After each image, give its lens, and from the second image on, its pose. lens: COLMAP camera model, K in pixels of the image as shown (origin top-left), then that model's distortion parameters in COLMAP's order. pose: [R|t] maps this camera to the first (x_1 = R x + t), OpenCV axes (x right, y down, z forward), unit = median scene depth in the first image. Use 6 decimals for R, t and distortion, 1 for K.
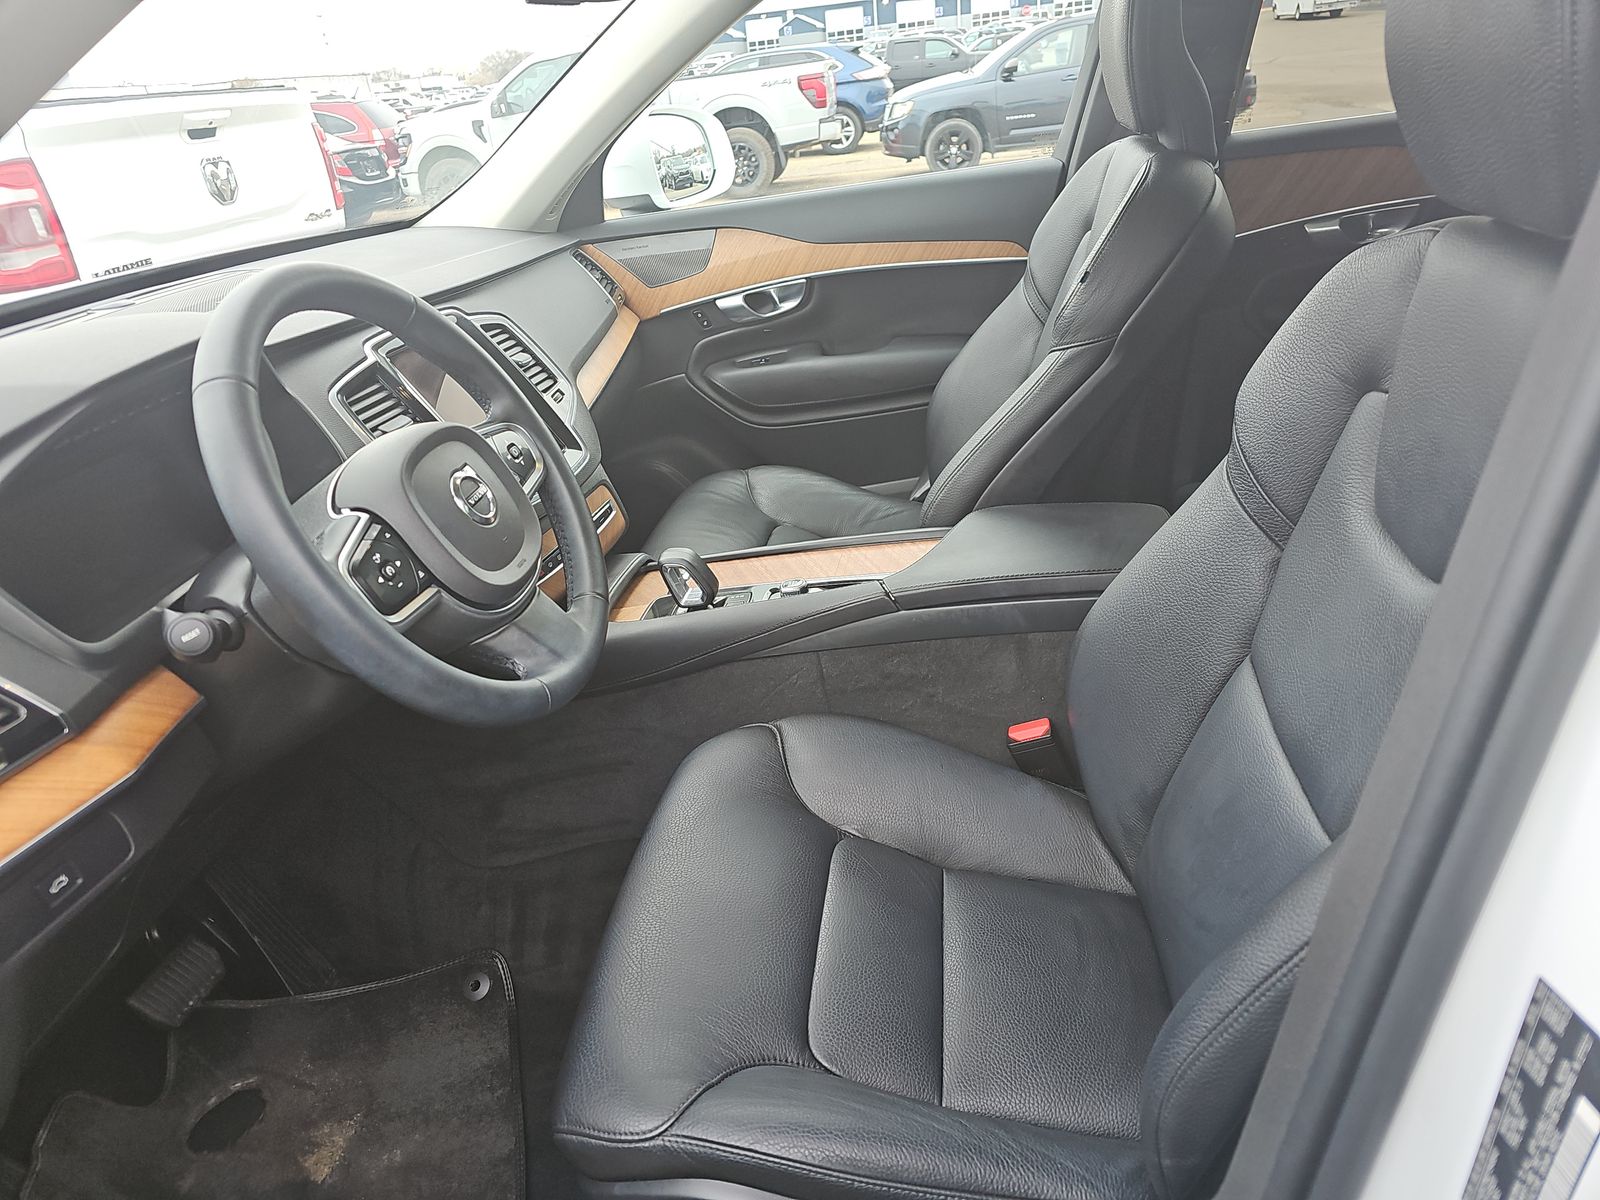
lens RADIAL K [[1070.4, 0, 809.2], [0, 1070.4, 603.9], [0, 0, 1]] dist [0.026391, -0.005984]
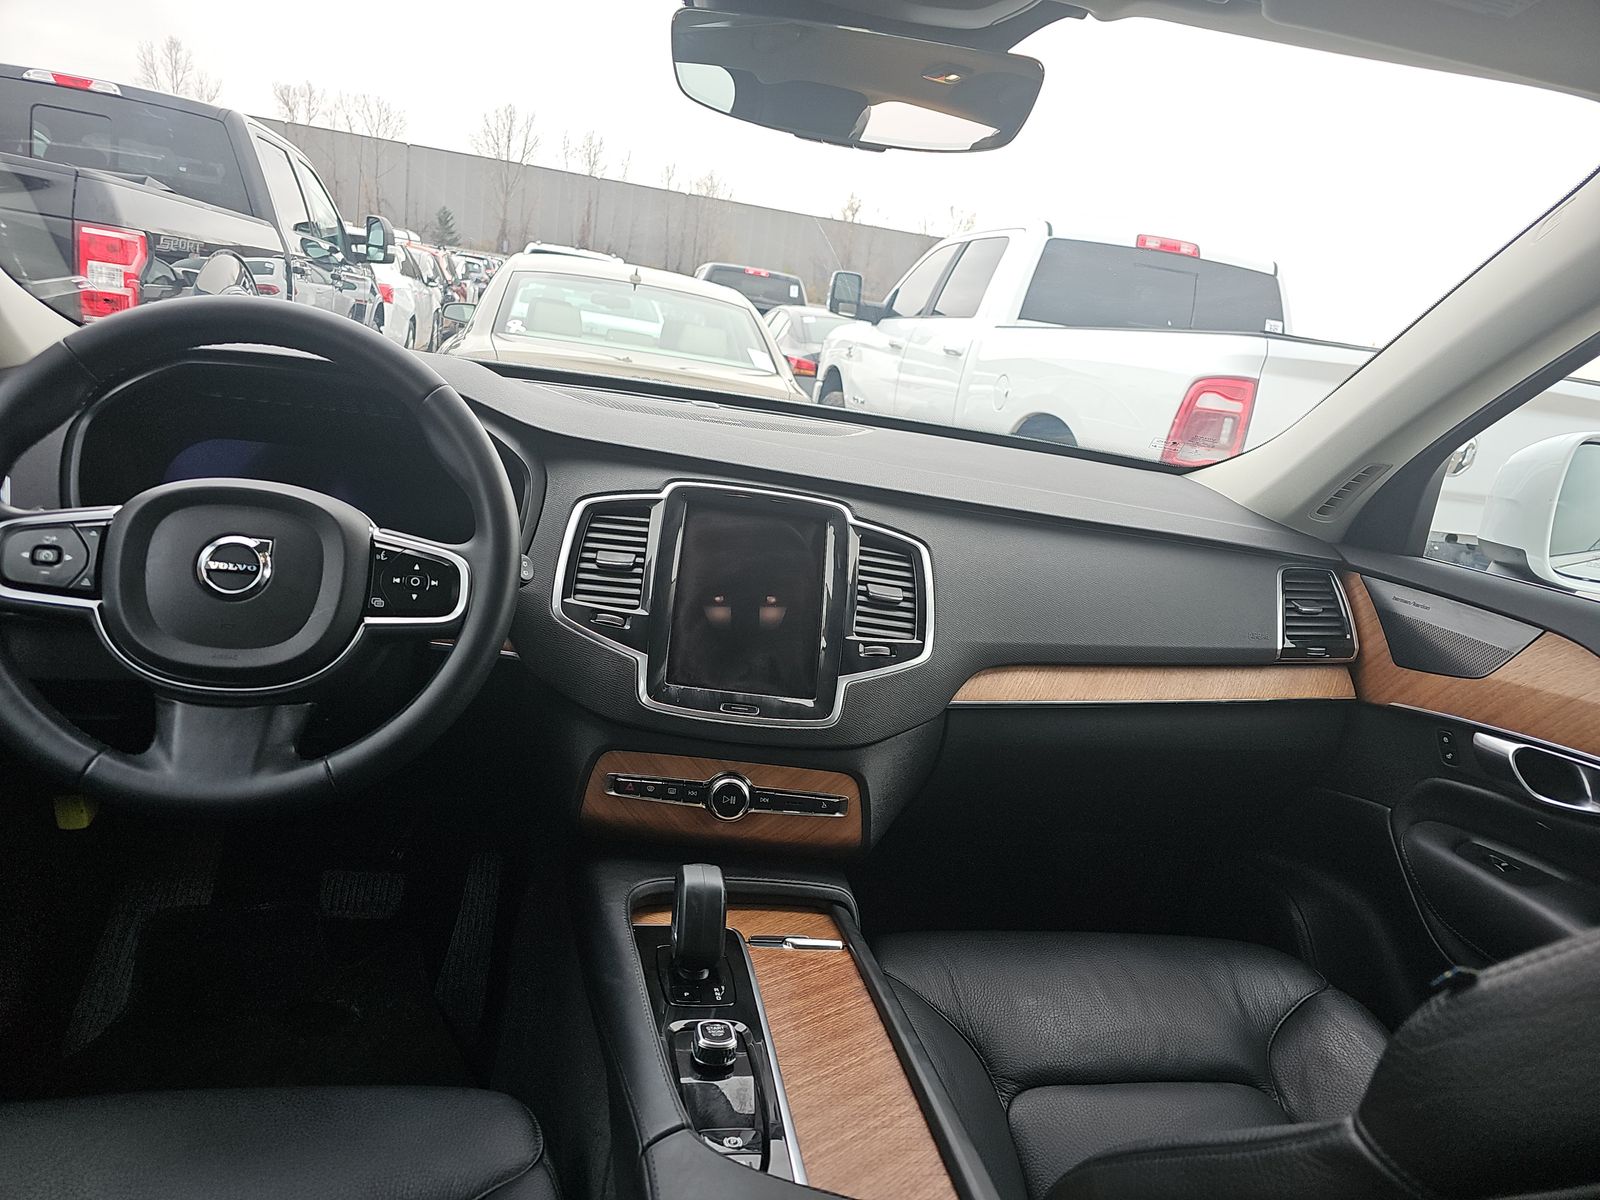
lens RADIAL K [[1070.4, 0, 809.2], [0, 1070.4, 603.9], [0, 0, 1]] dist [0.026391, -0.005984]
pose [[0.309865, 0.381573, -0.870854, 0.284823], [-0.576701, 0.803636, 0.146920, -0.215467], [0.755910, 0.456696, 0.469072, 0.418868]]
